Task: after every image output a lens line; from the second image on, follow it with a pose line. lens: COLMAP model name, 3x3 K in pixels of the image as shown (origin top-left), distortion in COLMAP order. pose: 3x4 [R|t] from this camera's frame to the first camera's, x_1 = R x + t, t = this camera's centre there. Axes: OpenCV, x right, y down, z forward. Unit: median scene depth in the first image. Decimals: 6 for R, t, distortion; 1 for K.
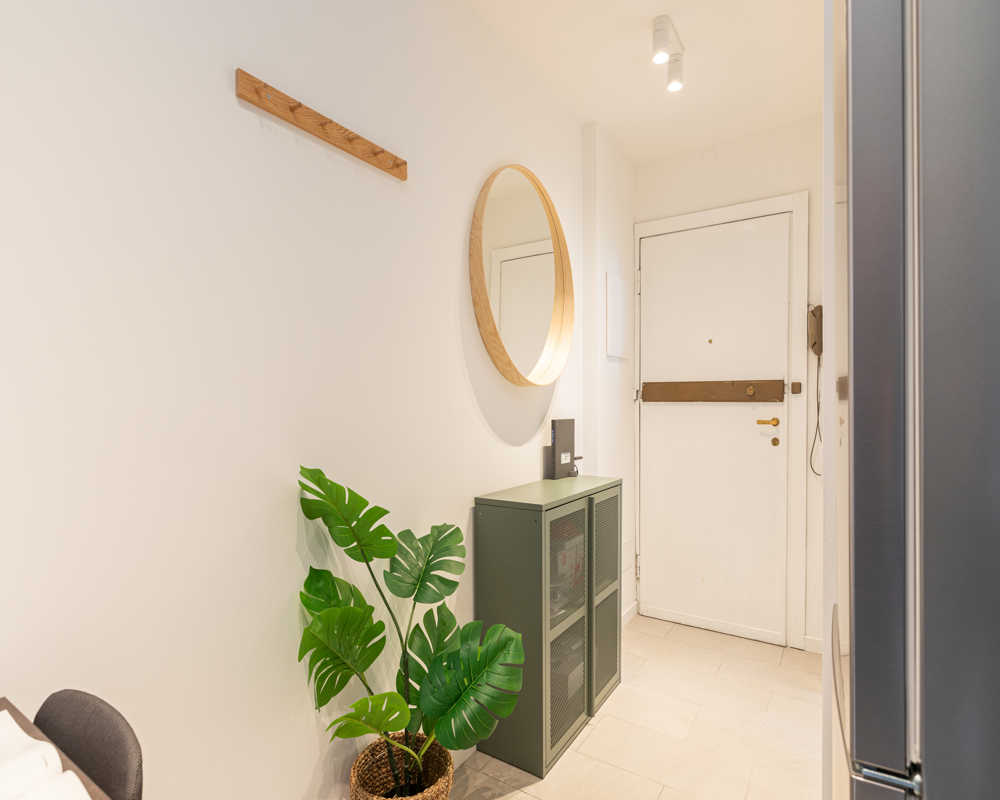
lens RADIAL K [[520.3, 0, 506.9], [0, 520.3, 420.4], [0, 0, 1]] dist [-0.000890, 0.000570]
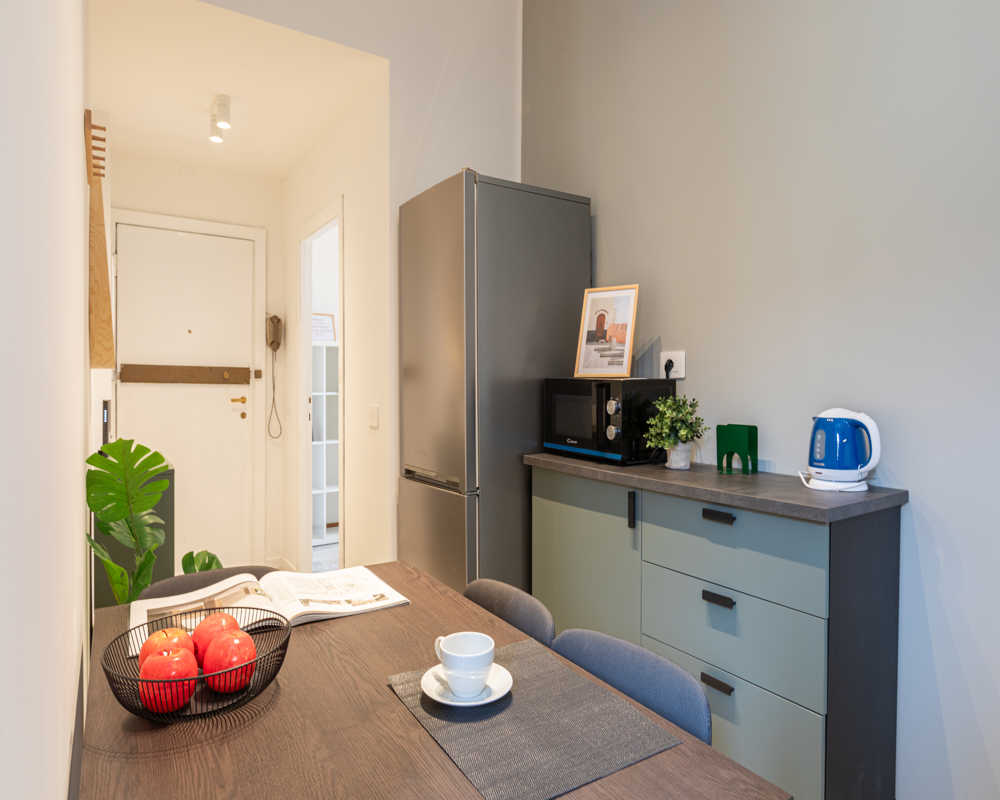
lens RADIAL K [[613.2, 0, 468.8], [0, 613.2, 380.6], [0, 0, 1]] dist [-0.001646, -0.007751]
pose [[0.442548, 0.011406, 0.896672, -0.712518], [0.017688, 0.999614, -0.021445, -0.002865], [-0.896571, 0.025351, 0.442175, -0.202806]]
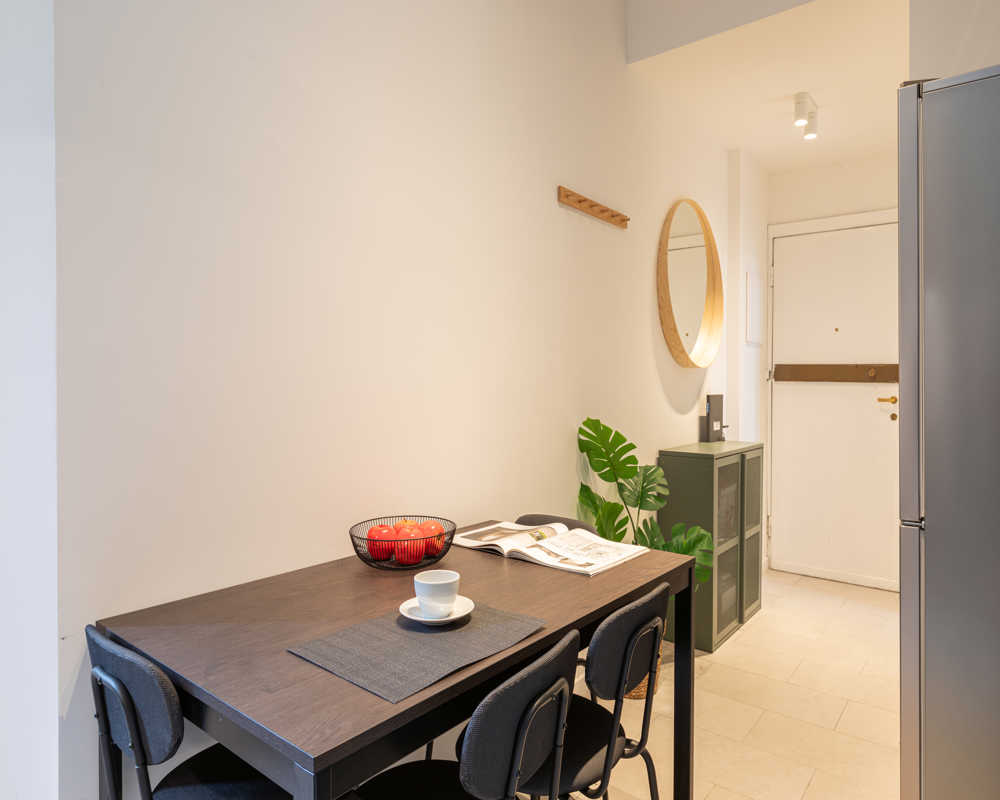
lens RADIAL K [[613.2, 0, 538.4], [0, 613.2, 388.8], [0, 0, 1]] dist [-0.001646, -0.007751]
pose [[0.997356, 0.012992, -0.071496, -0.219829], [-0.014351, 0.999725, -0.018529, 0.018146], [0.071236, 0.019506, 0.997269, -0.518063]]
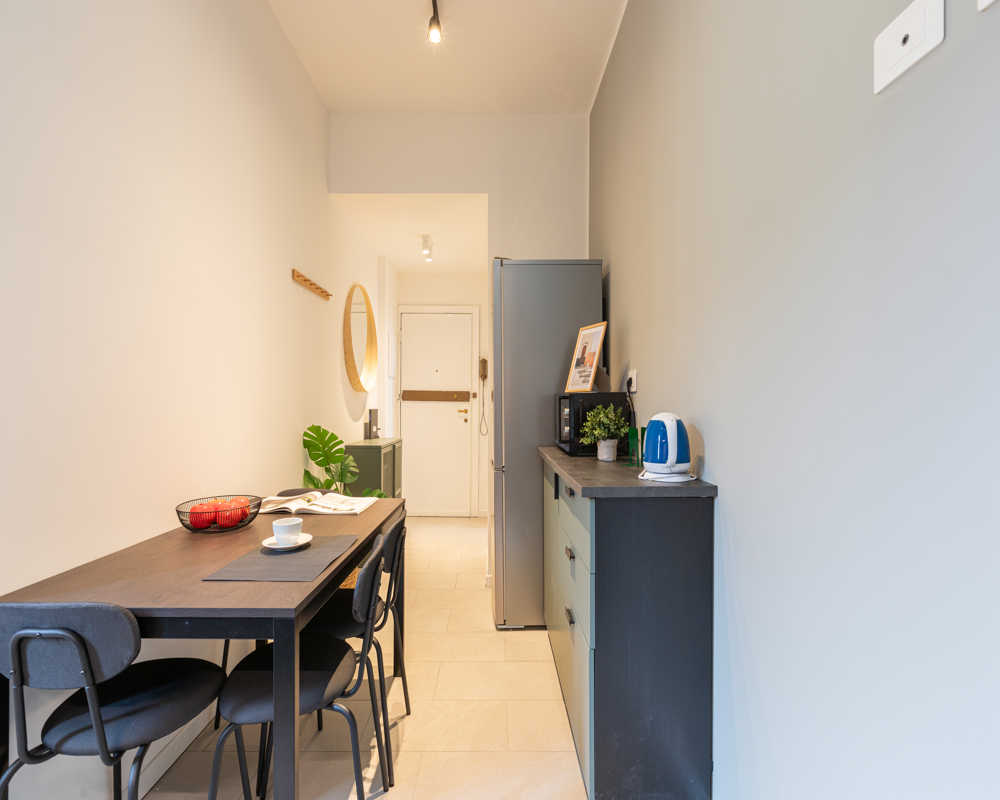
lens RADIAL K [[432.3, 0, 483.4], [0, 432.3, 401.7], [0, 0, 1]] dist [-0.001950, -0.000471]
pose [[0.851726, 0.012862, 0.523829, -0.419338], [0.004194, 0.999499, -0.031361, 0.024536], [-0.523970, 0.028908, 0.851246, -0.650901]]
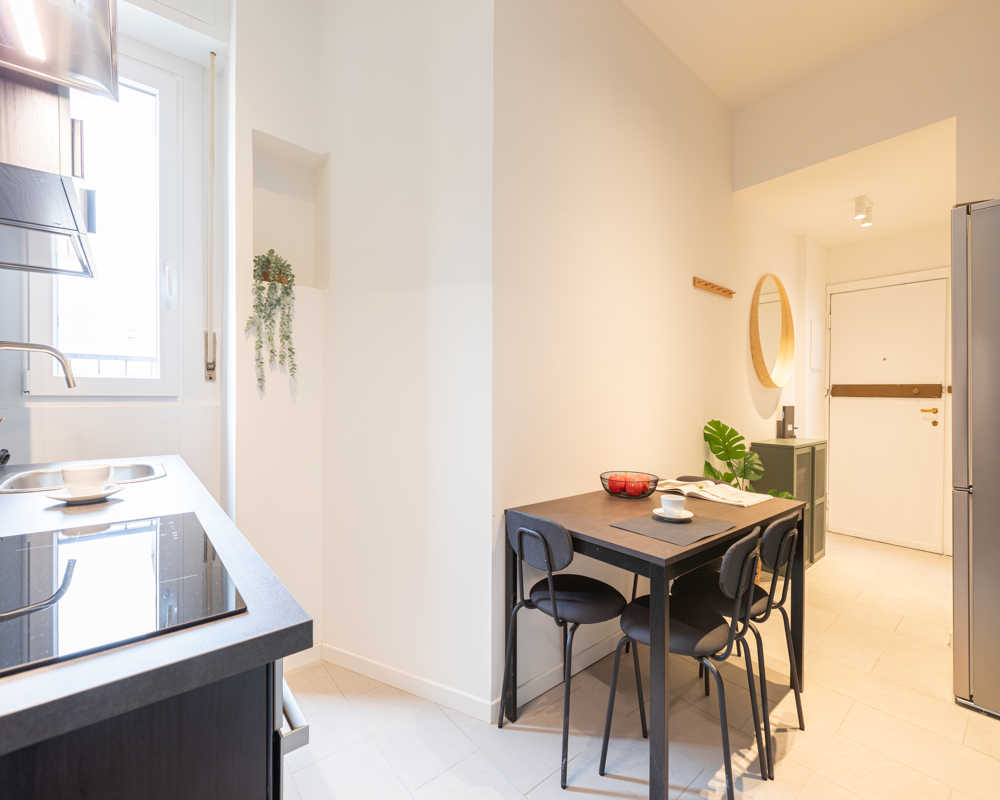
lens RADIAL K [[432.3, 0, 512.1], [0, 432.3, 398.5], [0, 0, 1]] dist [-0.001950, -0.000471]
pose [[0.953541, 0.015614, -0.300859, -0.377743], [-0.022813, 0.999531, -0.020430, 0.026185], [0.300399, 0.026345, 0.953450, -0.762337]]
